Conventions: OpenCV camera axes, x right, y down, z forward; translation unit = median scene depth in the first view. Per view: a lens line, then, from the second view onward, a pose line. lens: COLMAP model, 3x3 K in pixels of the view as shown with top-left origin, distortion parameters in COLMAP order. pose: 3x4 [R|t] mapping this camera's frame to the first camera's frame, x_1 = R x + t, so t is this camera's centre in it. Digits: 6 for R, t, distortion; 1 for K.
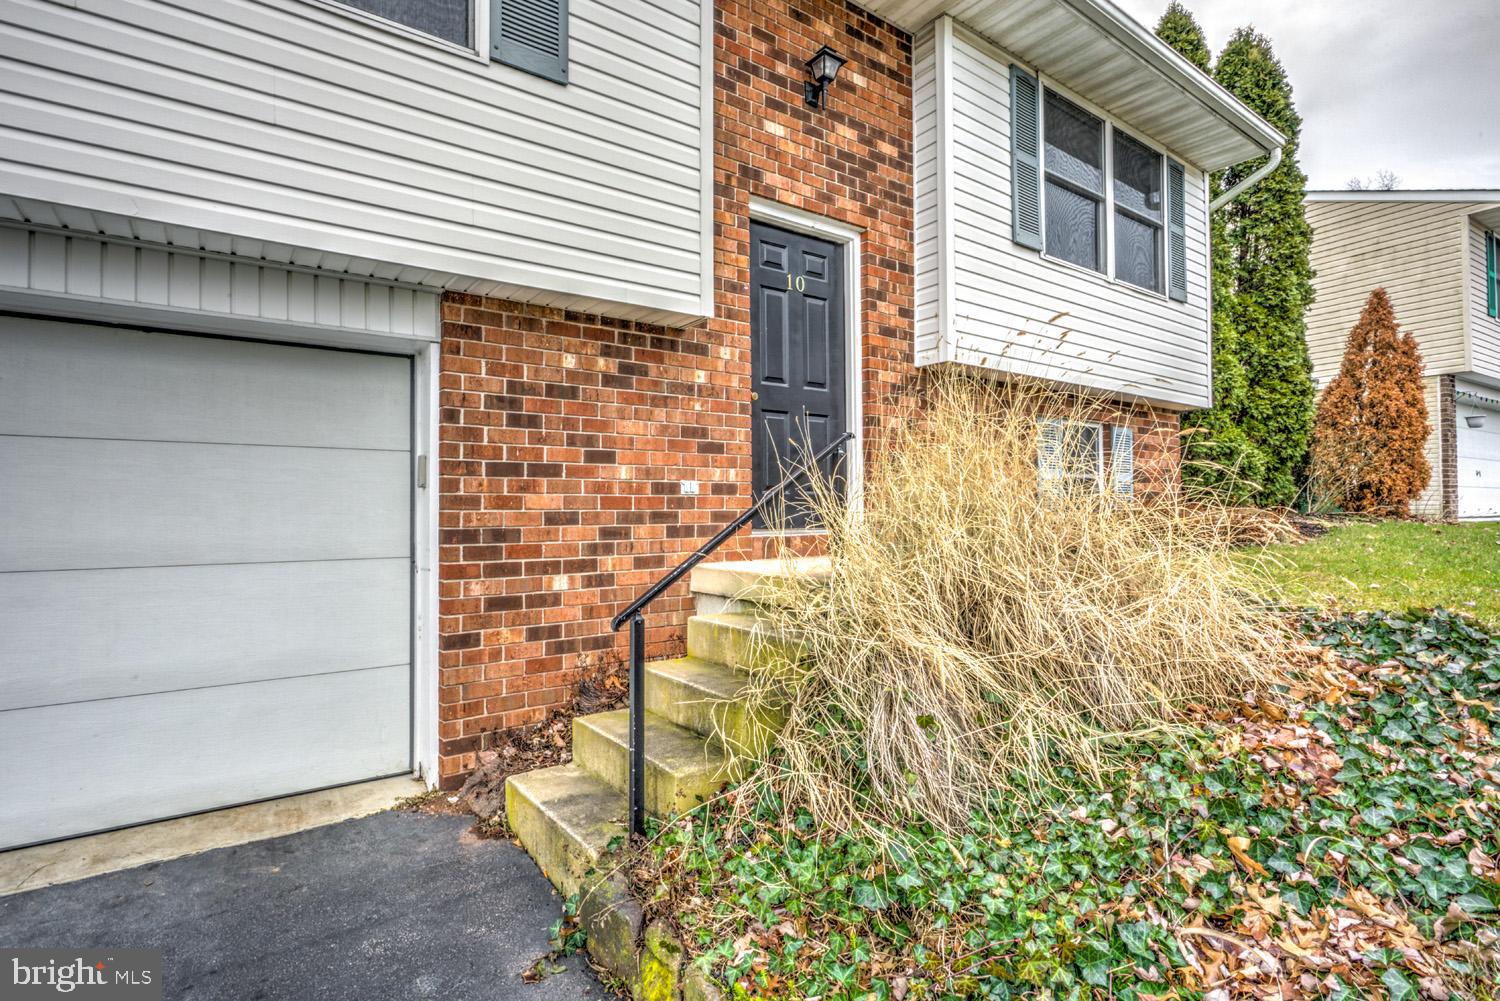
lens RADIAL K [[731.6, 0, 750.0], [0, 731.6, 500.5], [0, 0, 1]] dist [-0.008875, 0.000937]
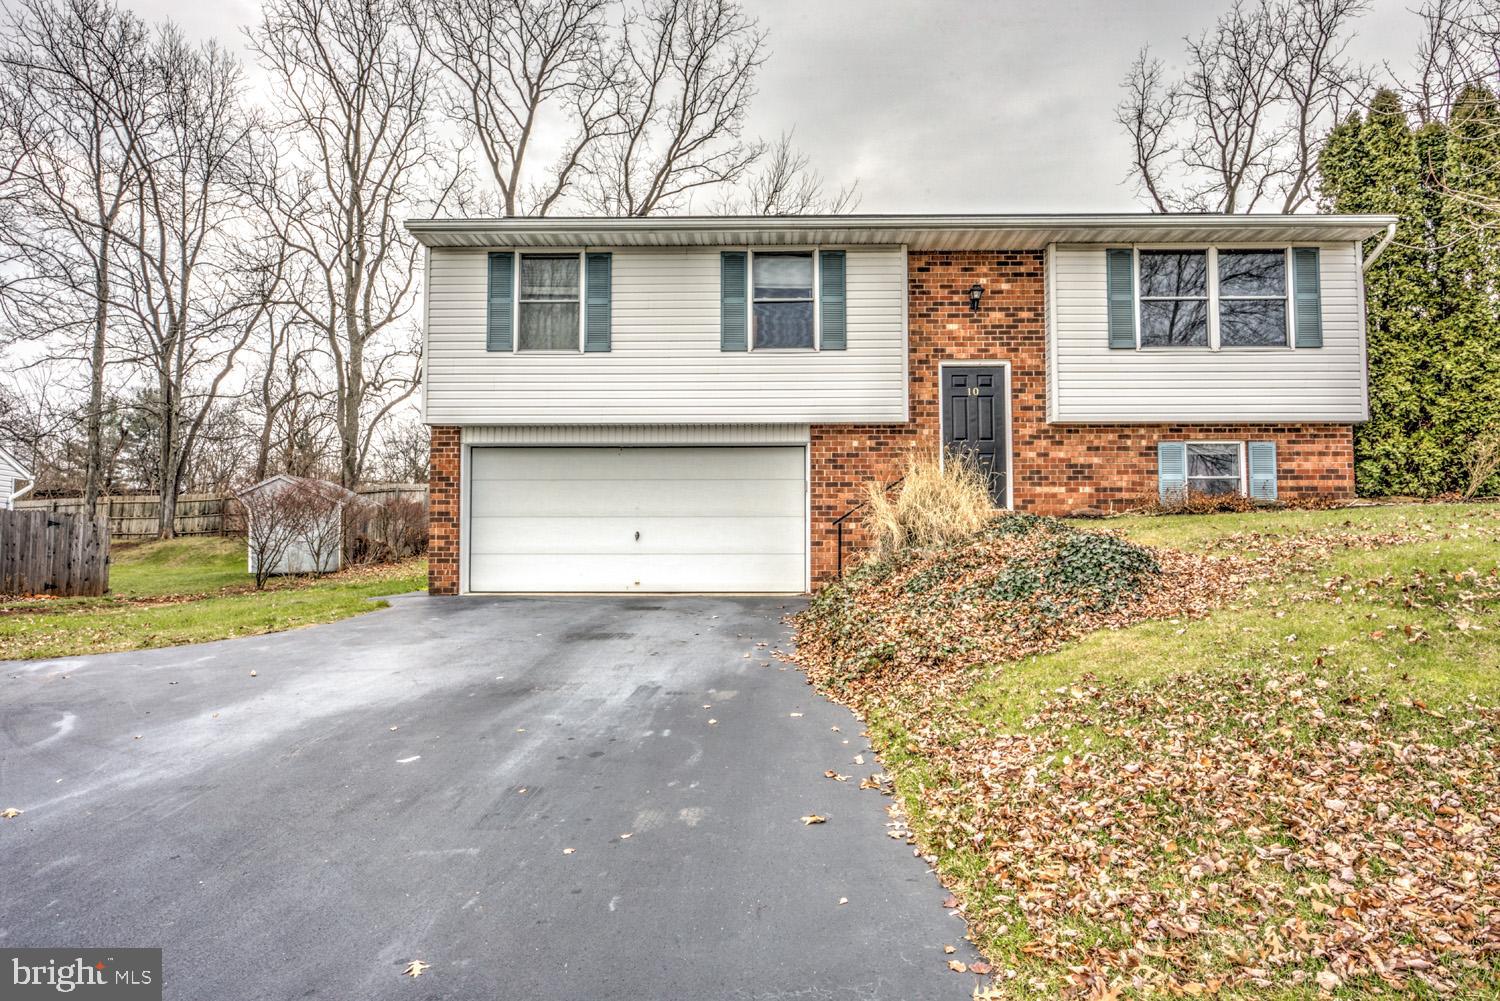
lens RADIAL K [[944.5, 0, 750.0], [0, 944.5, 500.5], [0, 0, 1]] dist [-0.011247, -0.000407]
pose [[0.797355, -0.026915, -0.602910, 1.137874], [0.004892, 0.999260, -0.038140, 0.110811], [0.603491, 0.027462, 0.796897, -1.481678]]
